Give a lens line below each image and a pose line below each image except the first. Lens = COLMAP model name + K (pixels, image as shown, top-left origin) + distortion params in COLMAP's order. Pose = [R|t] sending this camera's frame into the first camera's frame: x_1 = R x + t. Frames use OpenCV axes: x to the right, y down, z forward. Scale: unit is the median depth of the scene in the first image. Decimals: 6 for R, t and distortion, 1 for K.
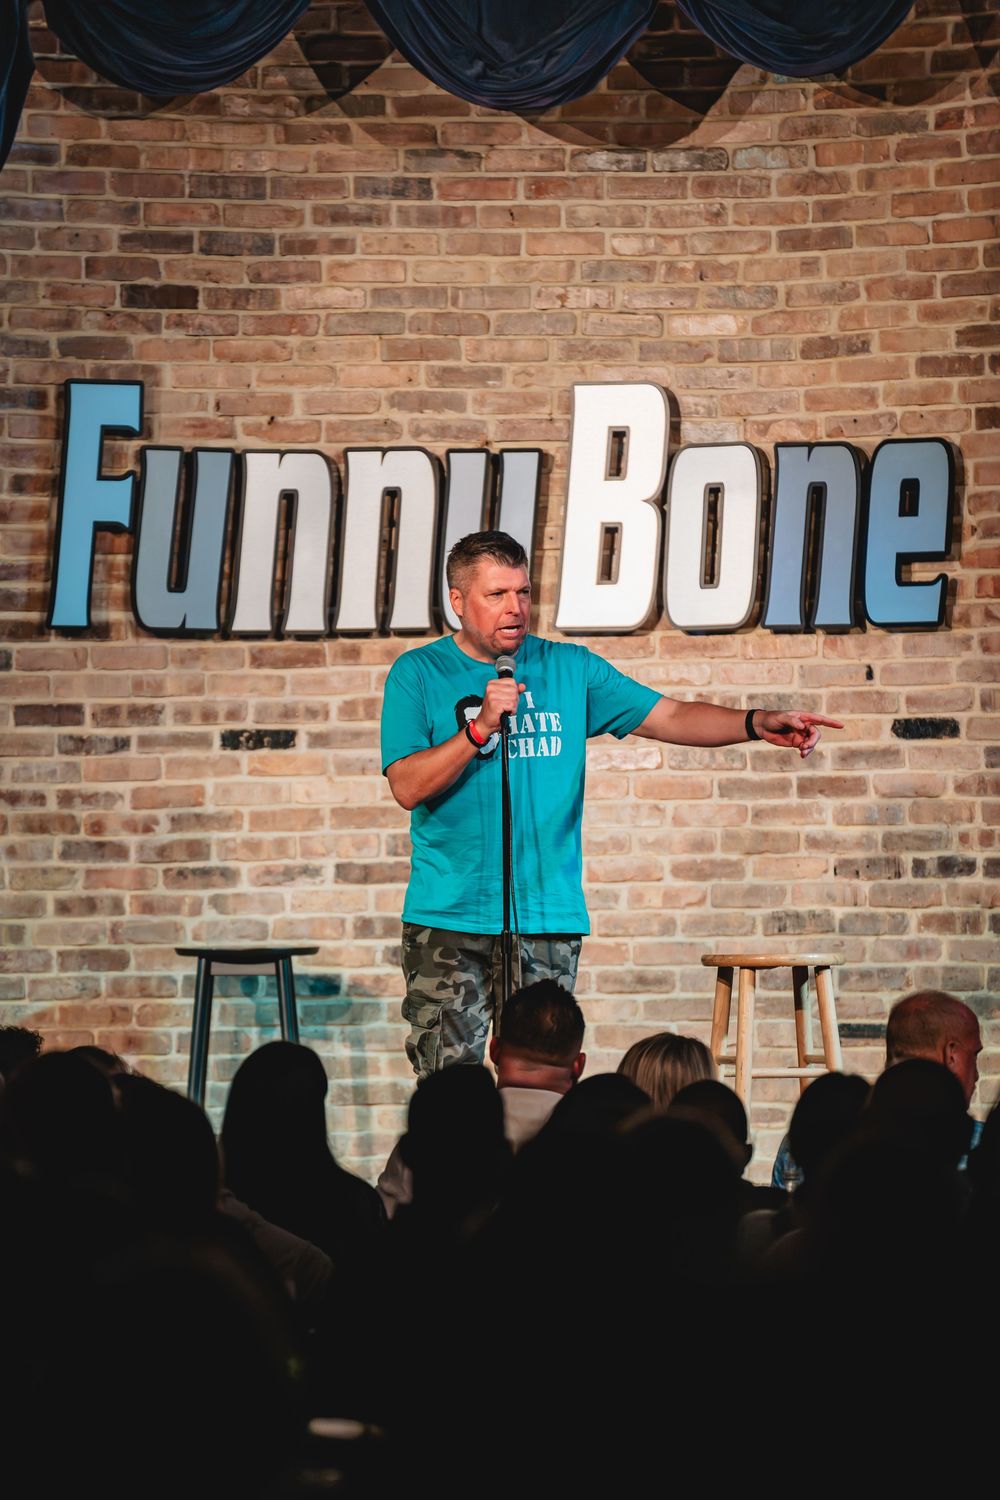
lens RADIAL K [[7954.4, 0, 500.0], [0, 7954.4, 750.0], [0, 0, 1]] dist [-0.297924, -10.309542]
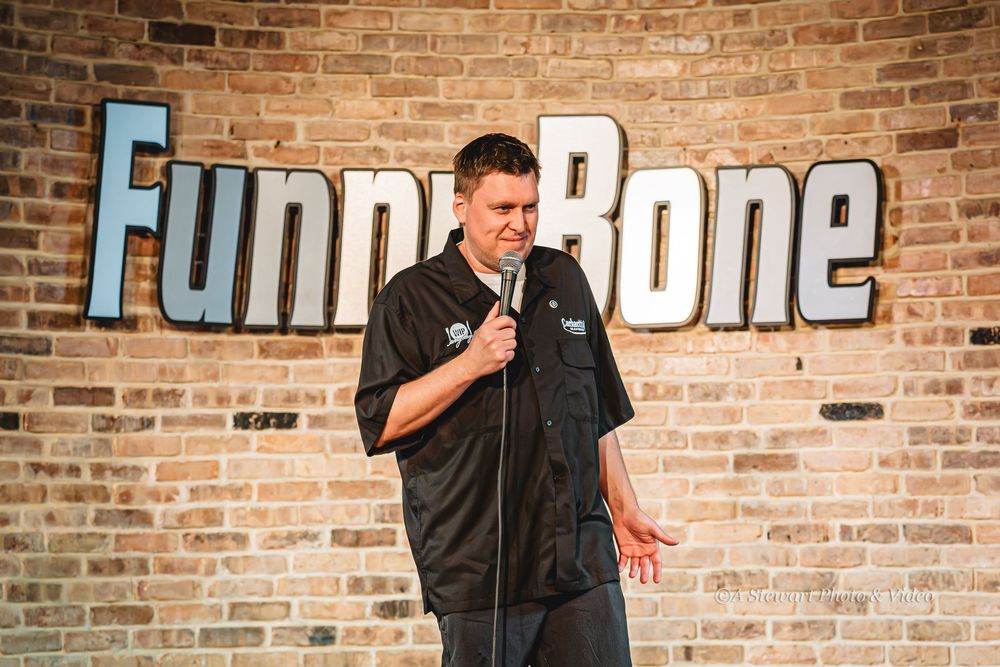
lens RADIAL K [[3116.8, 0, 500.0], [0, 3116.8, 333.5], [0, 0, 1]] dist [-0.029177, -1.004078]
pose [[0.993114, 0.007653, 0.116899, -0.049400], [-0.001174, 0.998464, -0.055385, 0.010927], [-0.117144, 0.054866, 0.991598, 0.550106]]
